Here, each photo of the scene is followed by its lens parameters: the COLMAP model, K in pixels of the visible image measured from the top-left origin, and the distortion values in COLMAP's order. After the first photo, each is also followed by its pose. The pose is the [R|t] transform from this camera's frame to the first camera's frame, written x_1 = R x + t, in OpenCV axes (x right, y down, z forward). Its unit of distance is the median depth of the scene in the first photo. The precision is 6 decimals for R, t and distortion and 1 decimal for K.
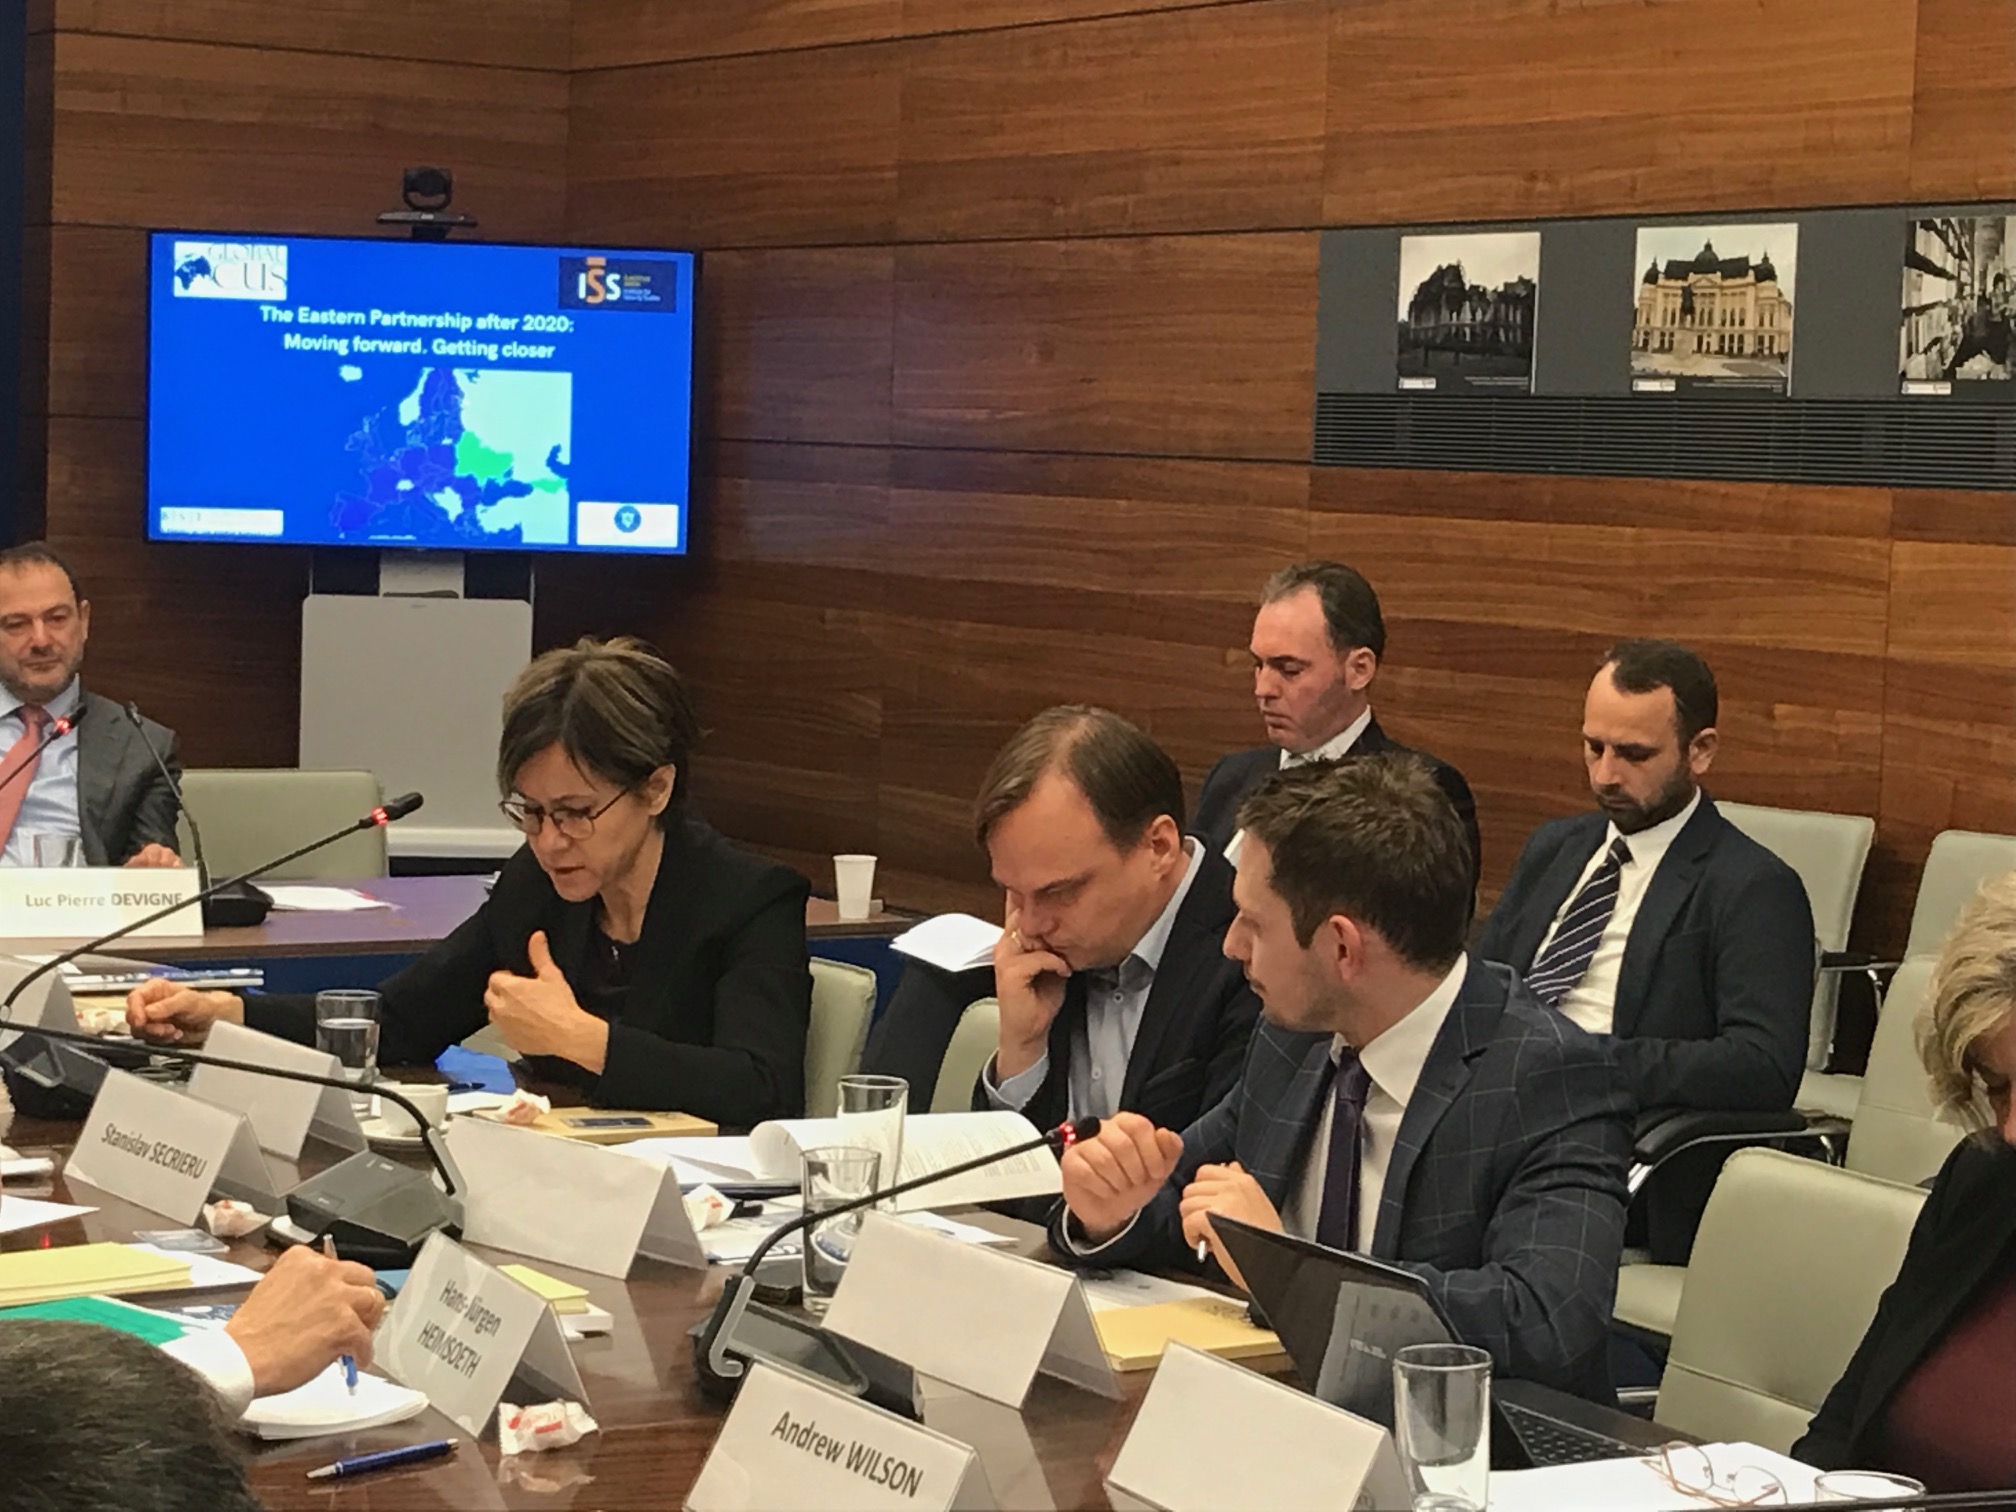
lens RADIAL K [[4549.6, 0, 1003.6], [0, 4549.6, 712.9], [0, 0, 1]] dist [0.222060, -0.846990]
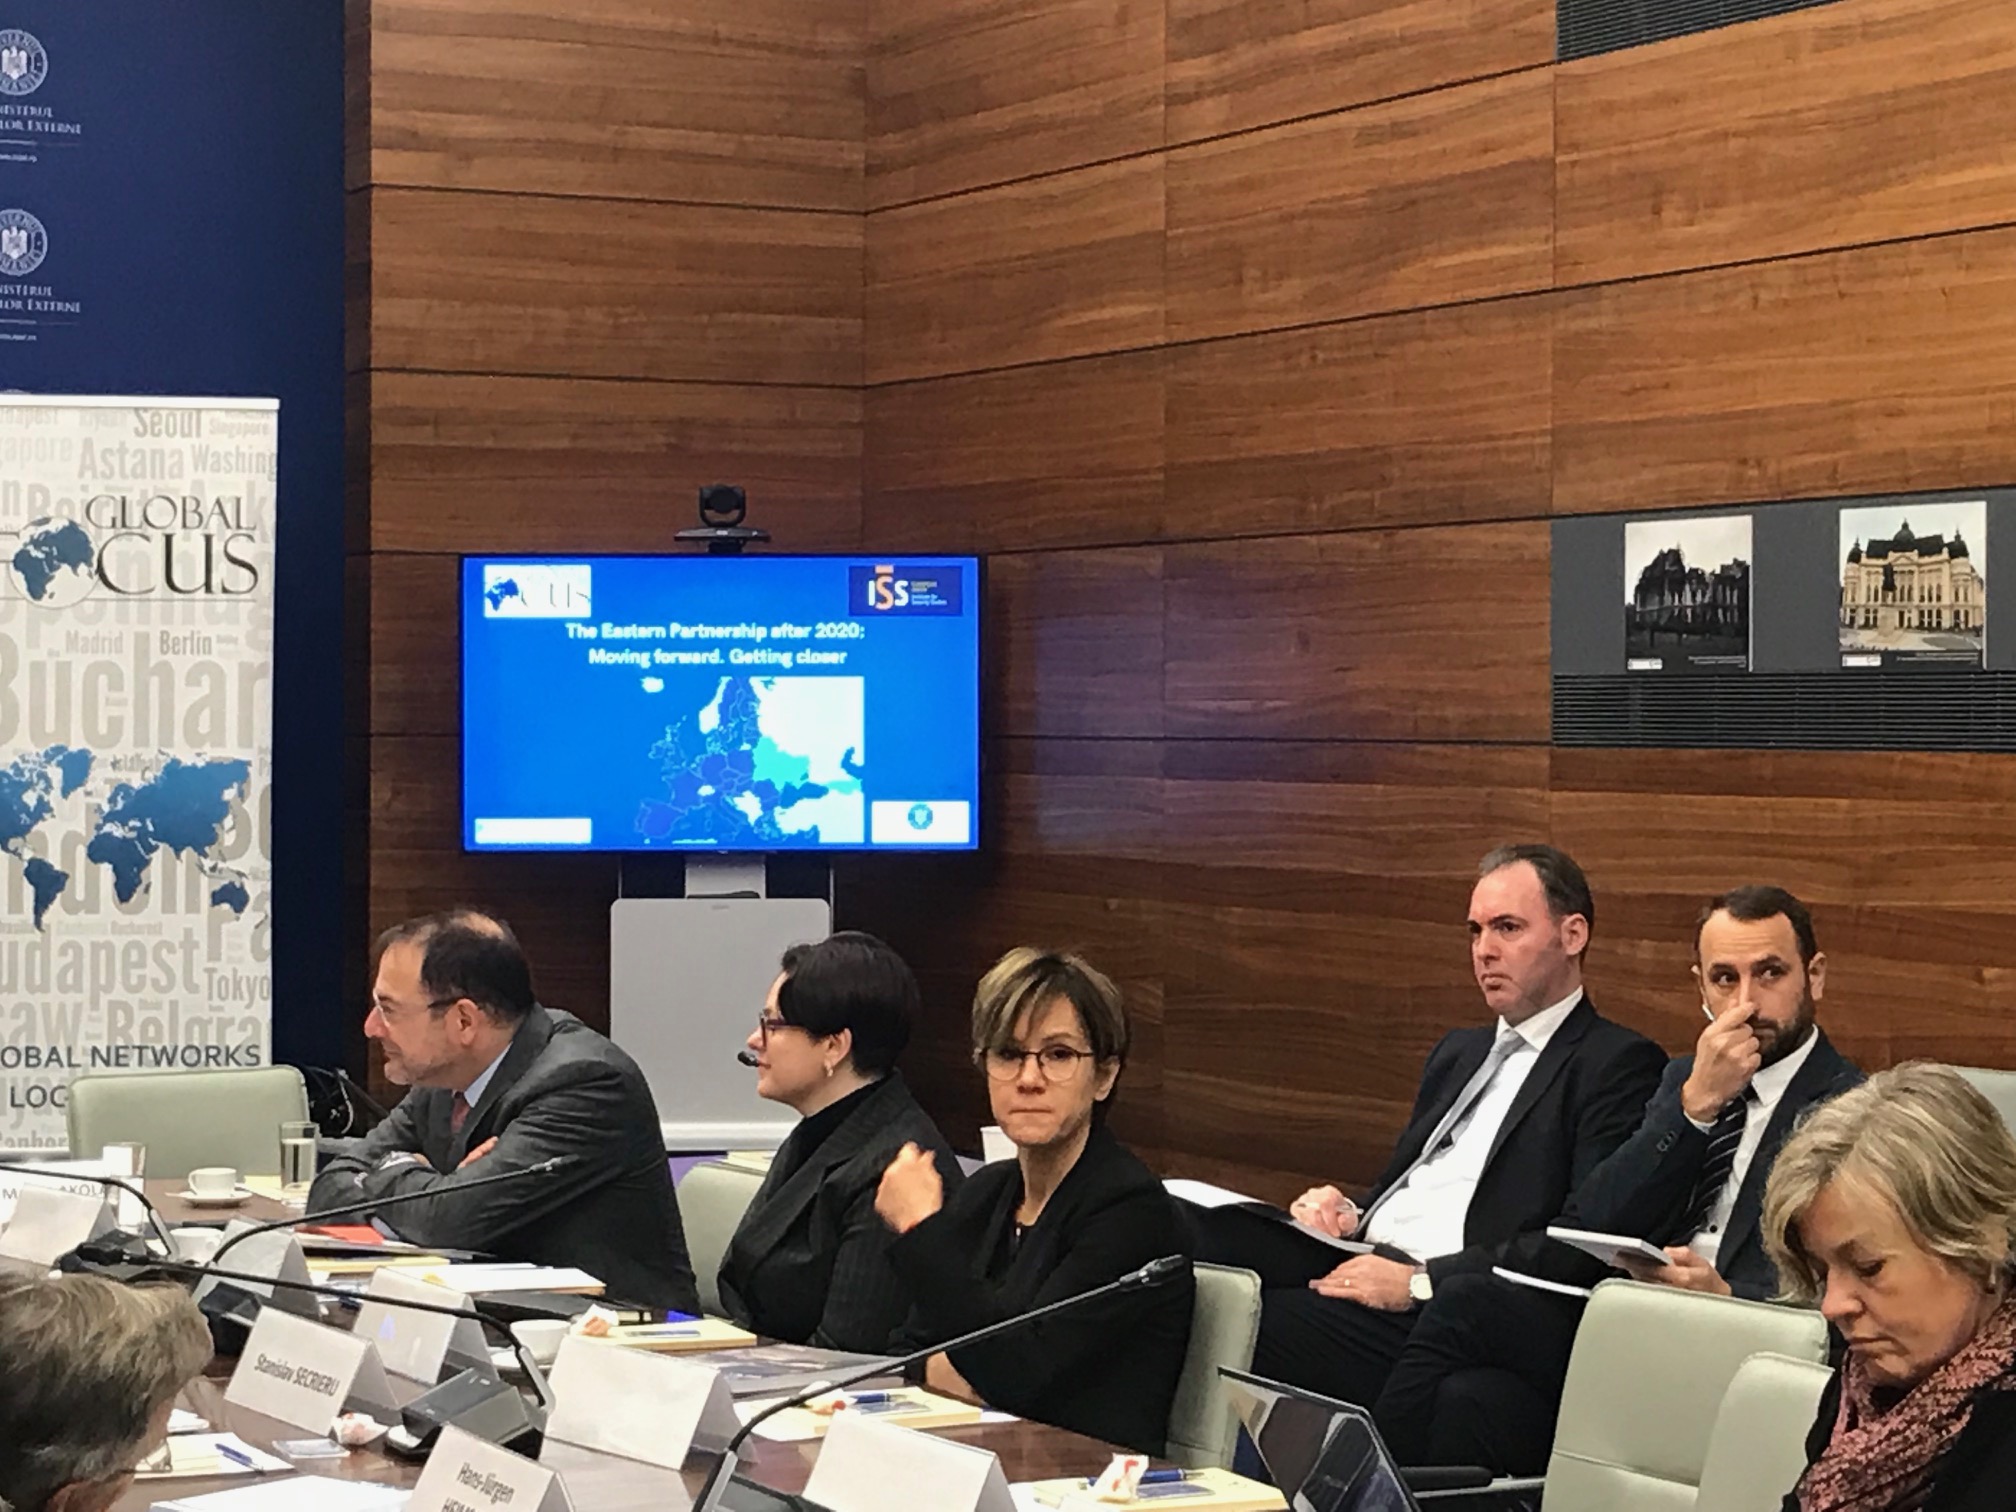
lens RADIAL K [[4790.1, 0, 974.5], [0, 4790.1, 718.4], [0, 0, 1]] dist [0.237207, -1.167678]
pose [[0.994336, -0.030601, -0.101782, 0.040756], [0.024283, 0.997734, -0.062744, 0.003504], [0.103471, 0.059917, 0.992826, -0.074187]]
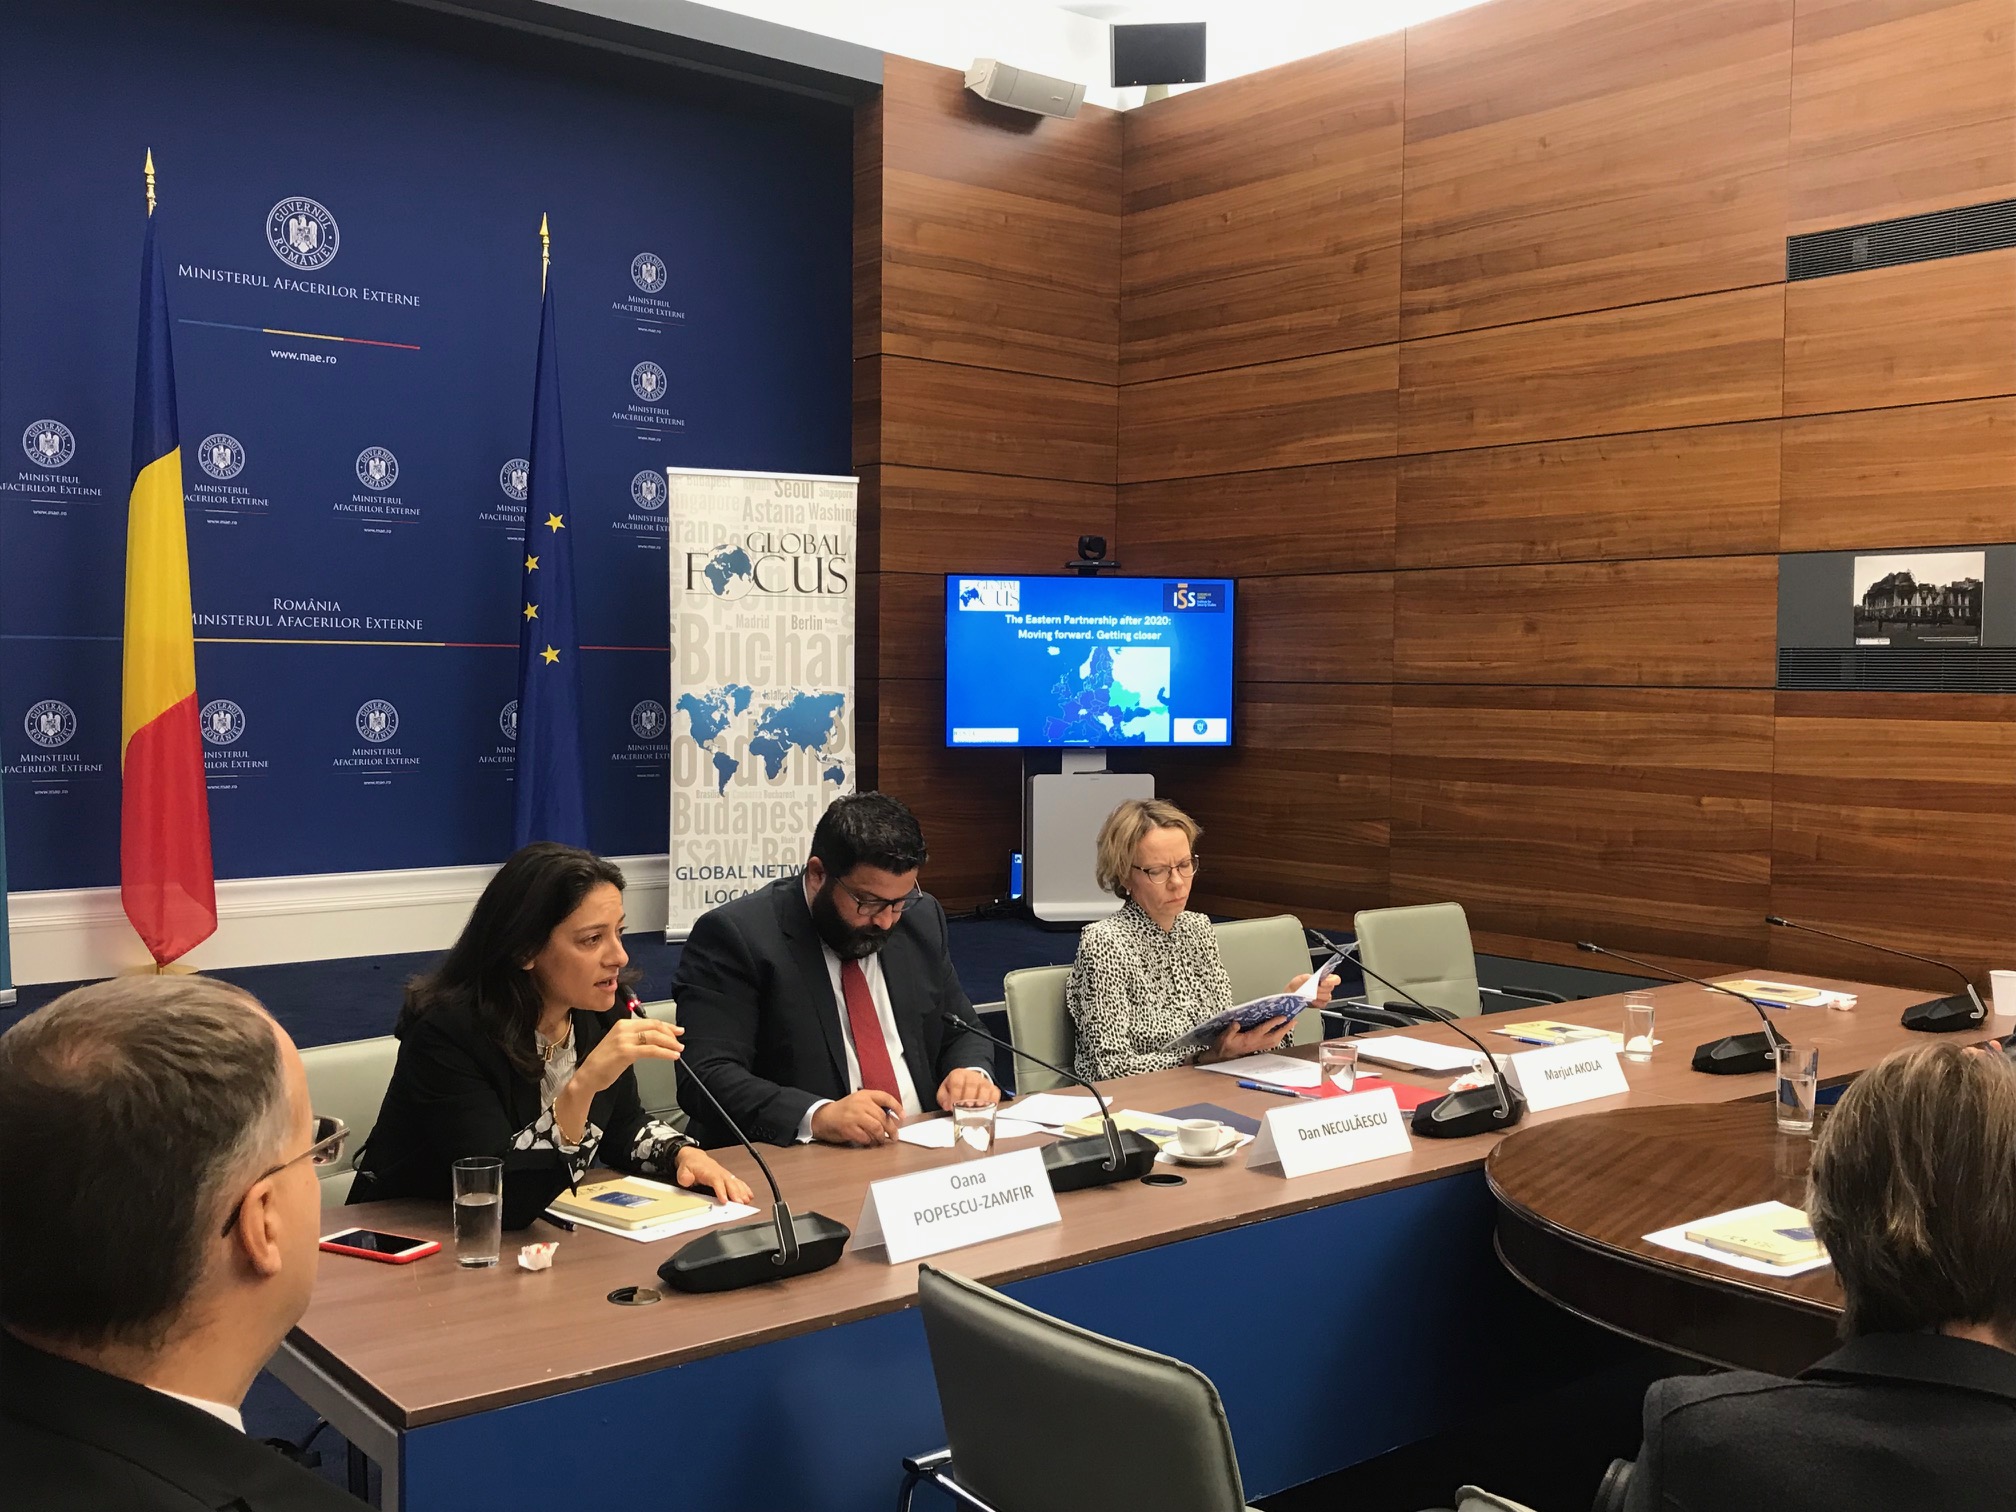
lens RADIAL K [[1933.6, 0, 977.0], [0, 1933.6, 745.4], [0, 0, 1]] dist [0.149710, -0.459196]
pose [[0.991005, -0.028240, 0.130815, -0.273577], [0.031009, 0.999335, -0.019181, -0.023584], [-0.130186, 0.023065, 0.991221, 0.252485]]
